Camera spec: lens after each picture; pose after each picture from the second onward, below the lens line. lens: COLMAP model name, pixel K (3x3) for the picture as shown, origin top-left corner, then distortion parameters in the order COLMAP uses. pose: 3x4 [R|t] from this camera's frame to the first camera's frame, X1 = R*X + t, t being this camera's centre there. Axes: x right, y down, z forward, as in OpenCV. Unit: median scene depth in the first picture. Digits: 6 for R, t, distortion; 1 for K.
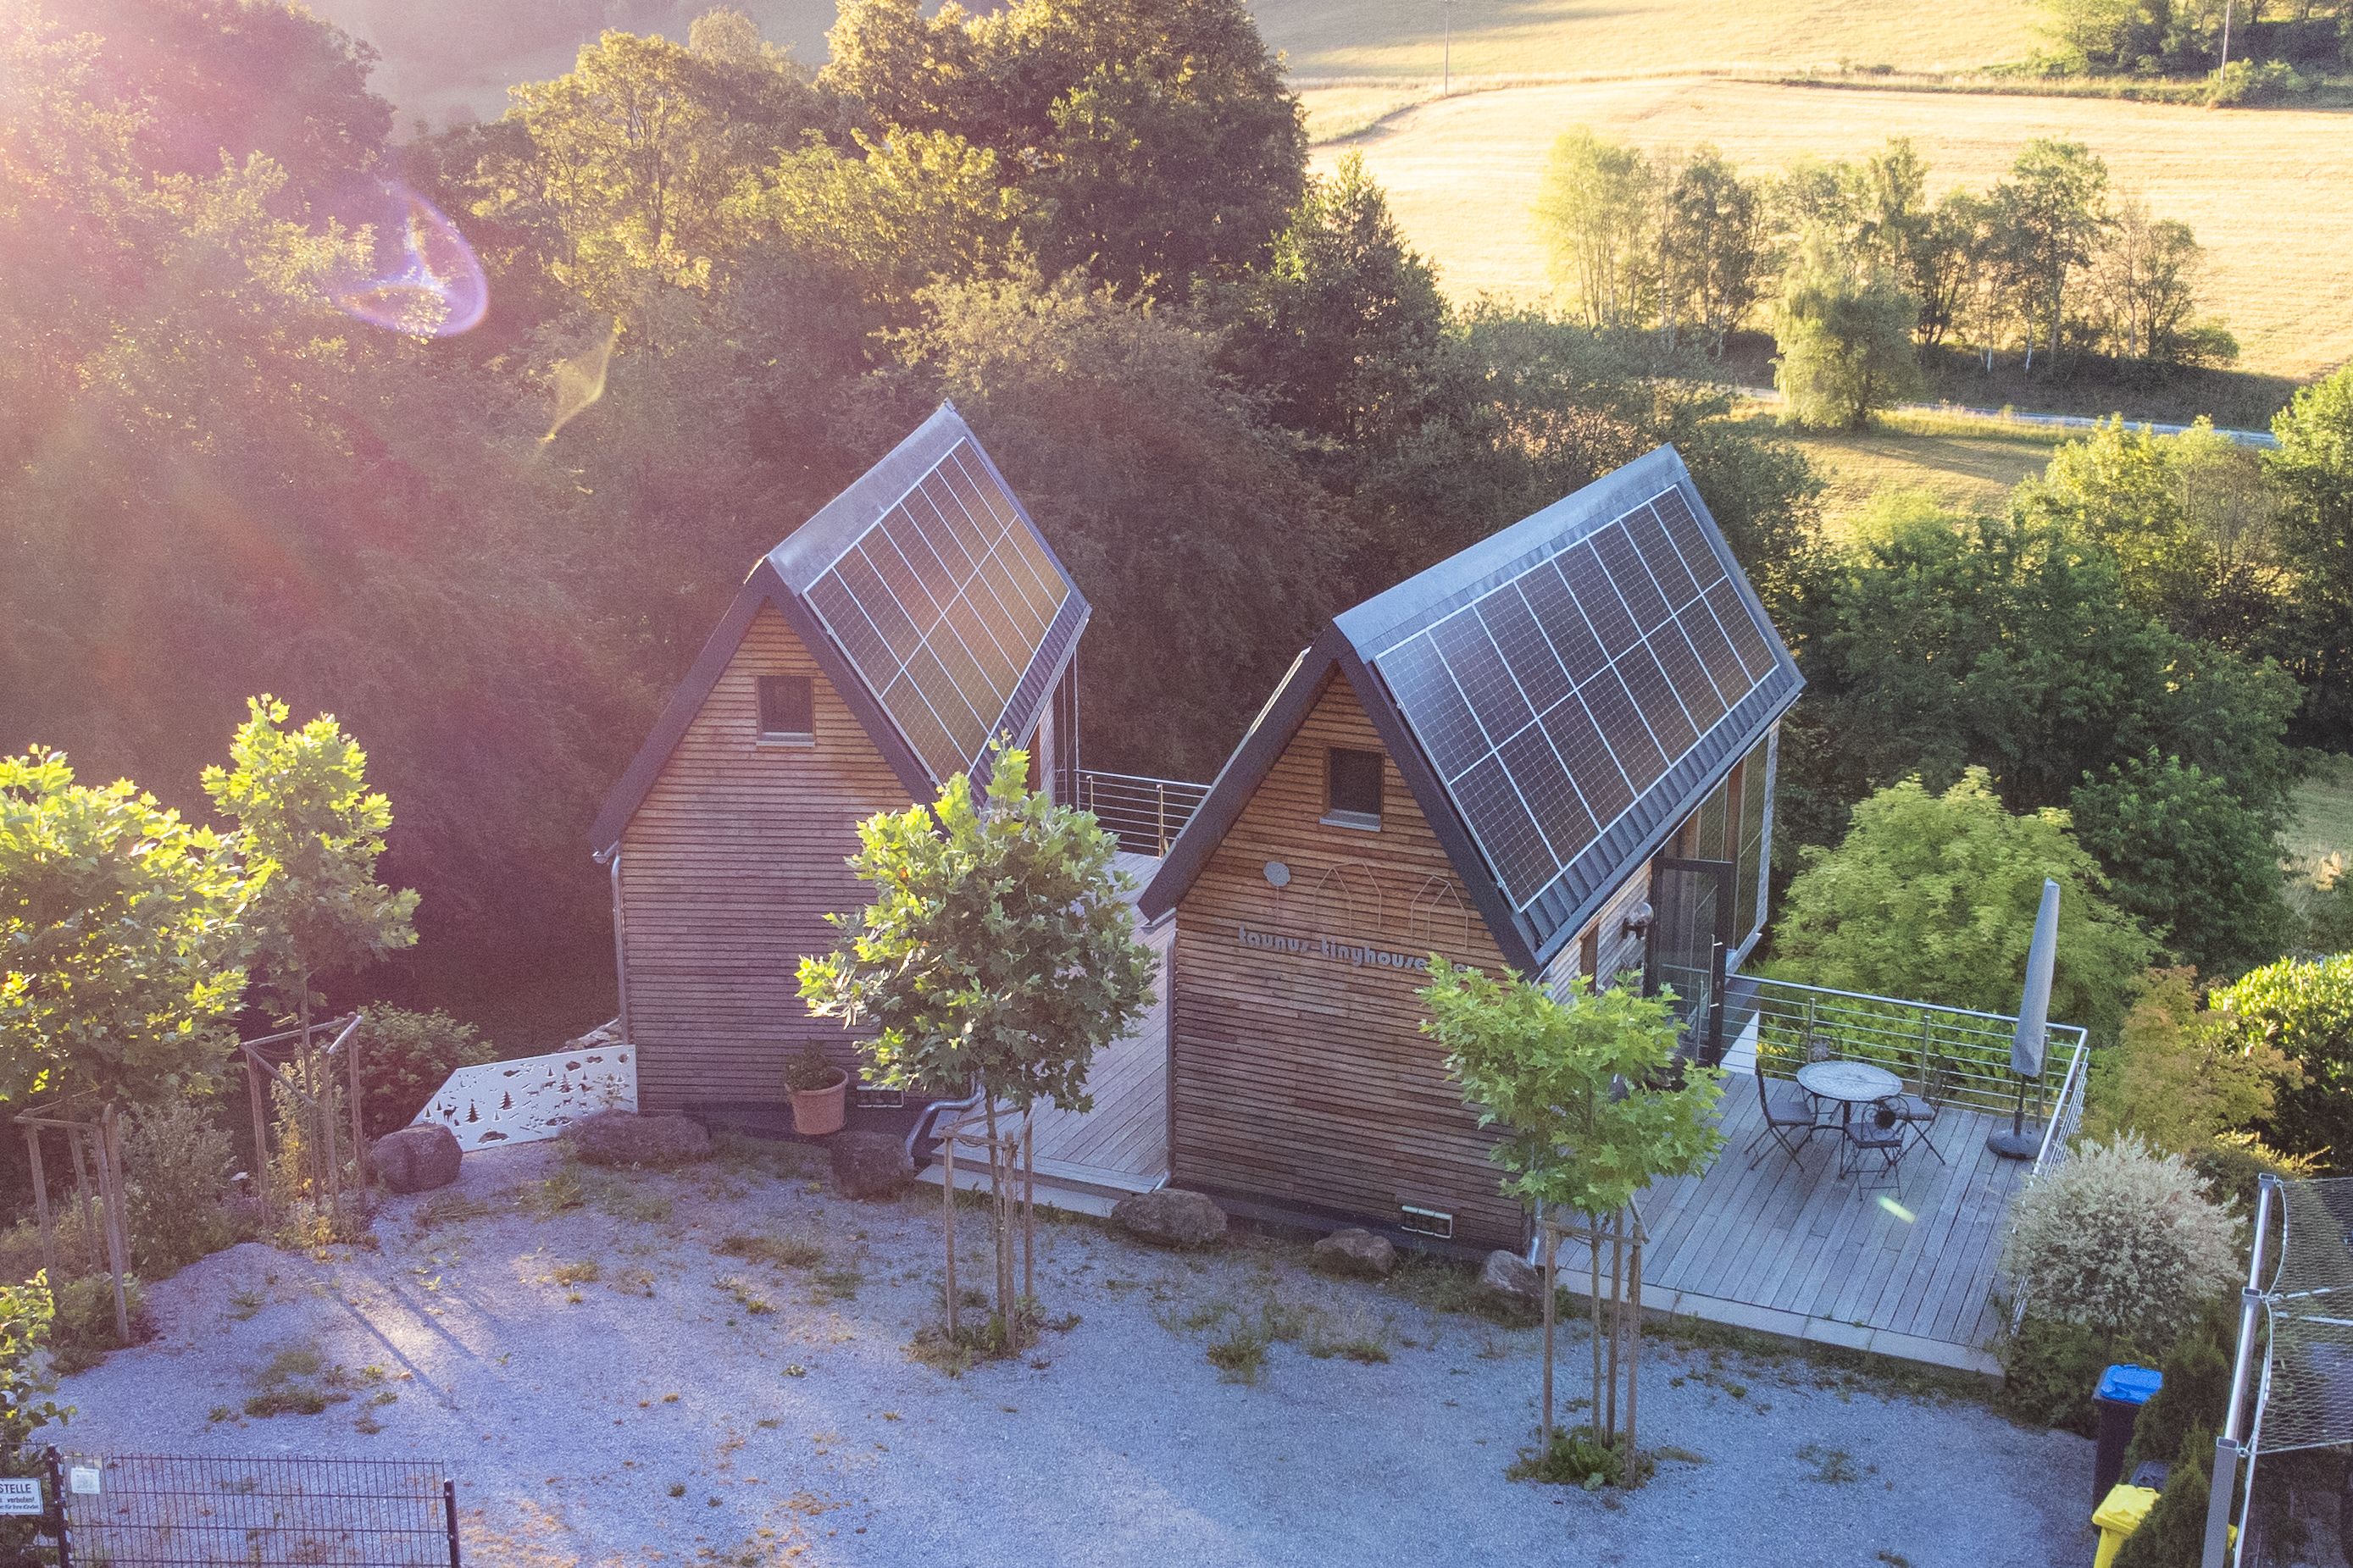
lens RADIAL K [[2540.5, 0, 1239.8], [0, 2540.5, 781.9], [0, 0, 1]] dist [0.049078, -0.027517]
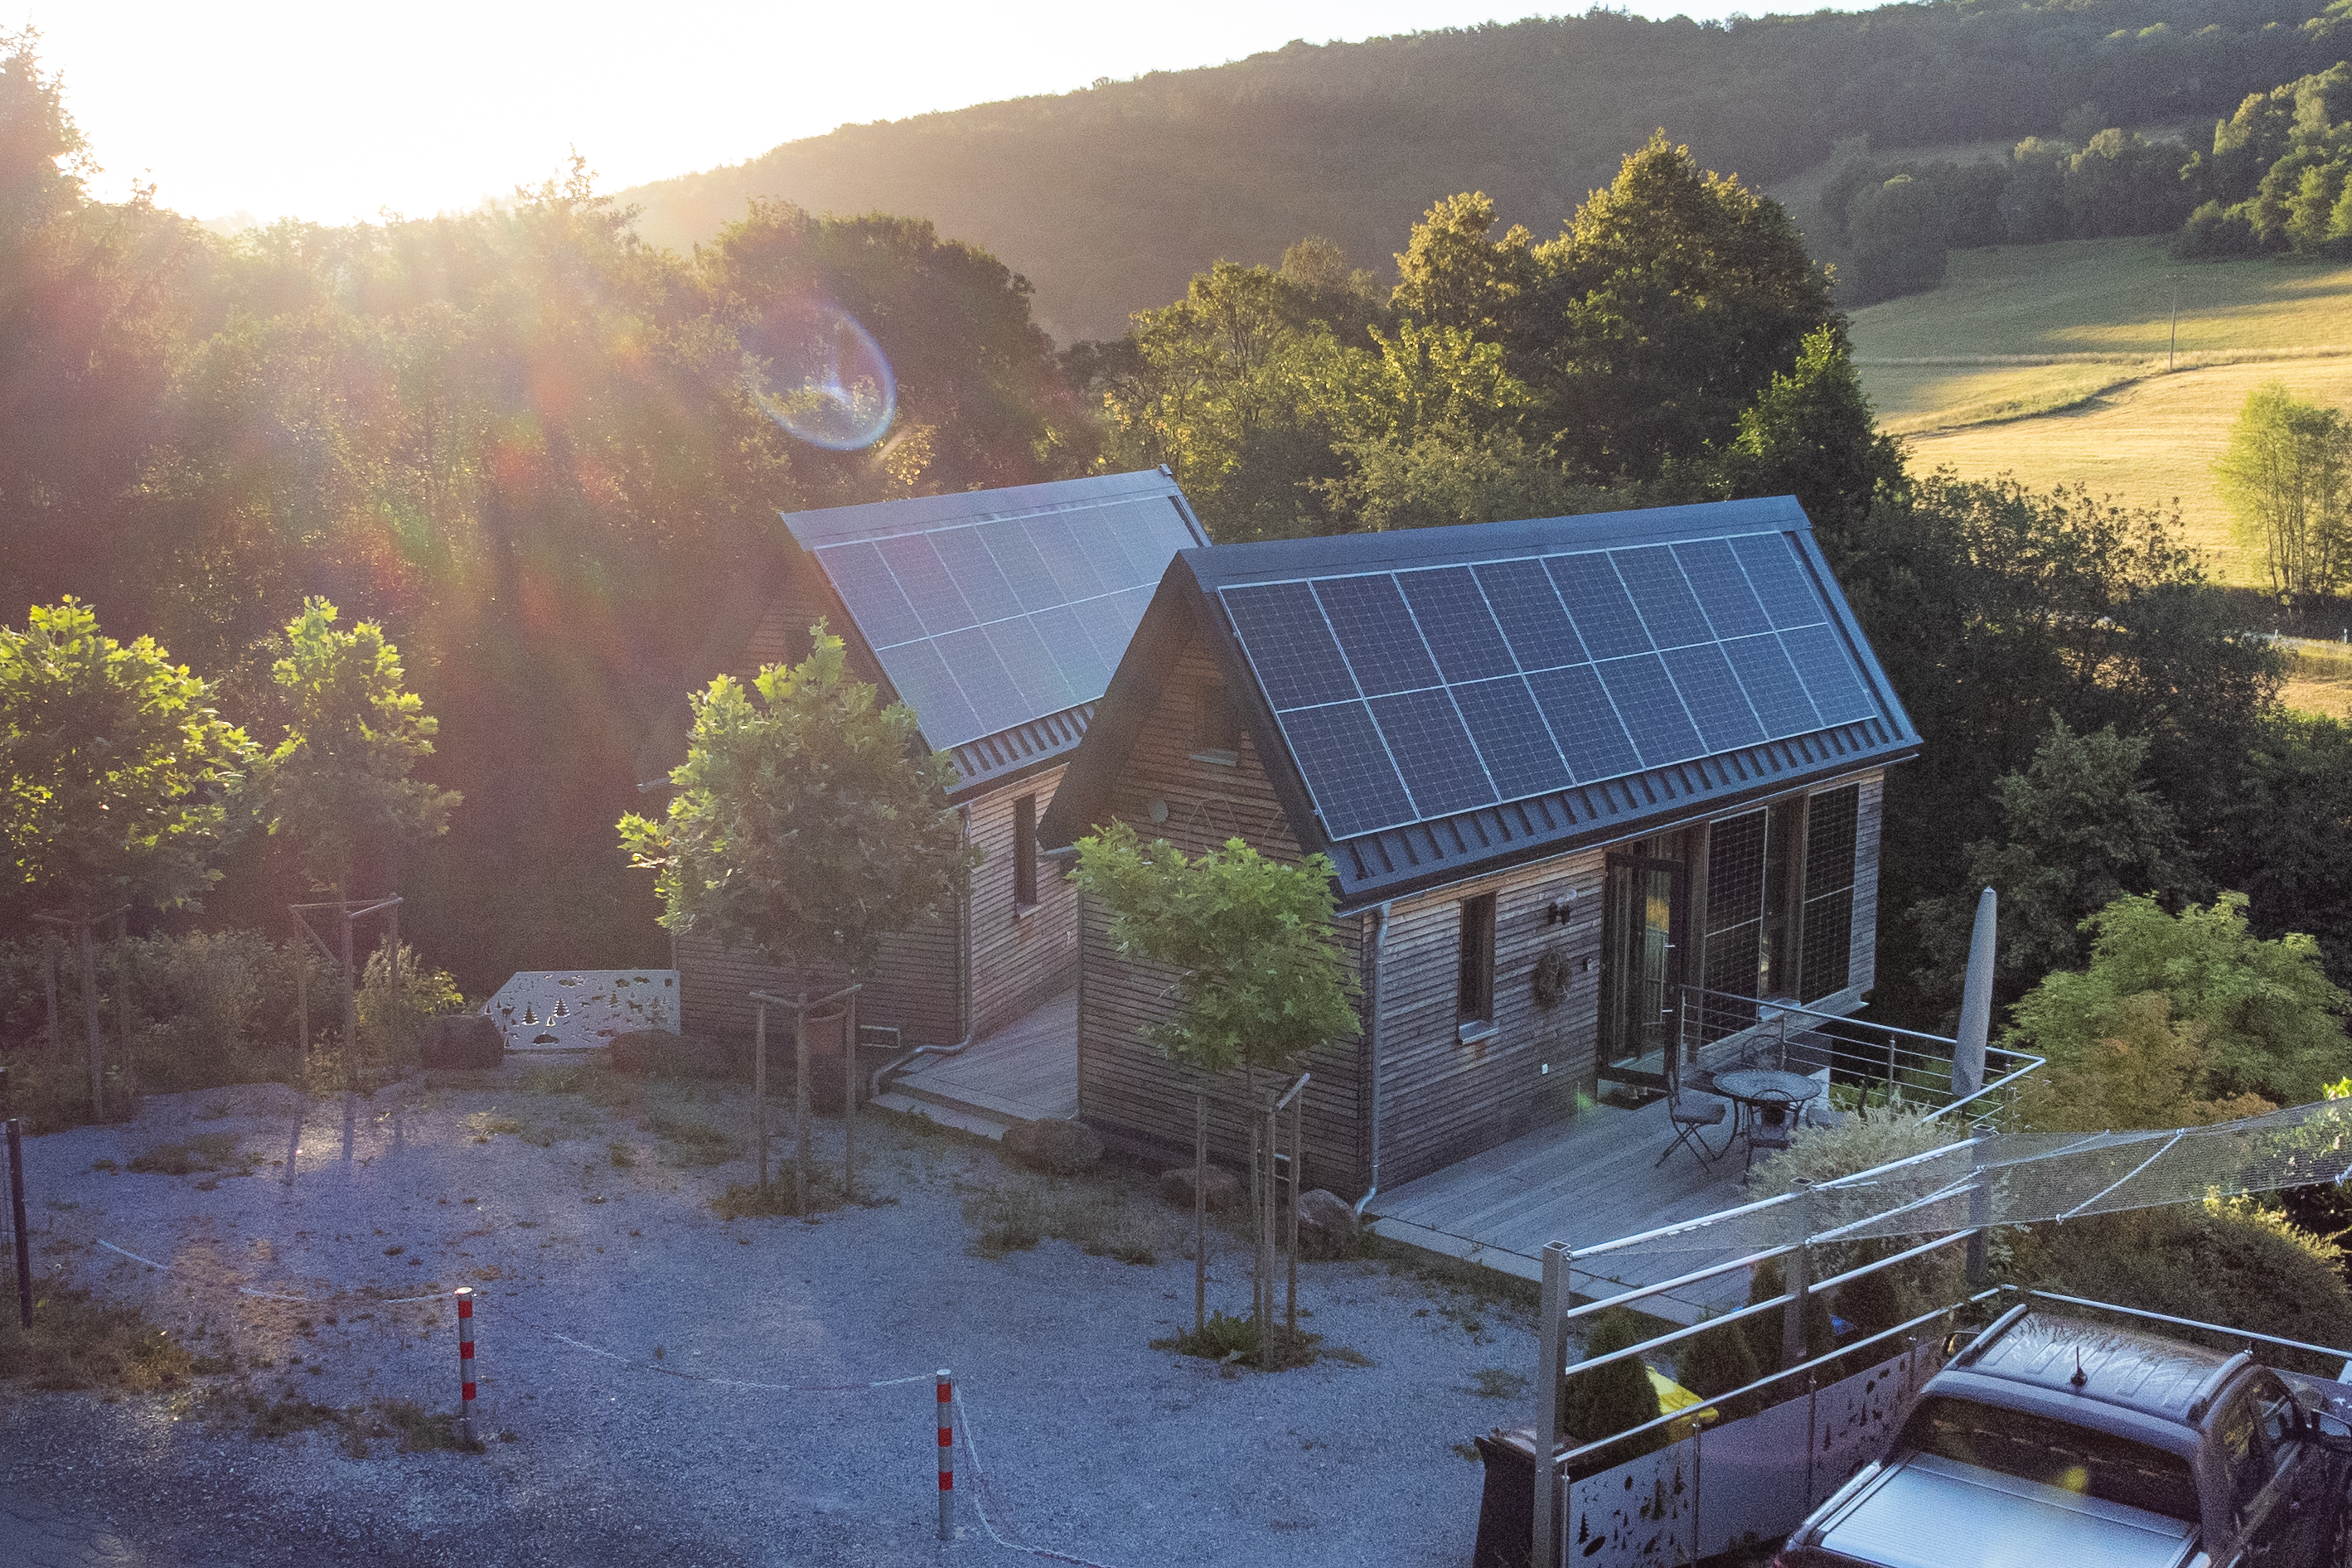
lens RADIAL K [[2475.0, 0, 1250.8], [0, 2475.0, 781.8], [0, 0, 1]] dist [0.102328, -0.254768]
pose [[0.957584, 0.052933, -0.283250, 0.211077], [-0.082738, 0.992099, -0.094312, 0.073353], [0.276019, 0.113747, 0.954398, 0.026602]]
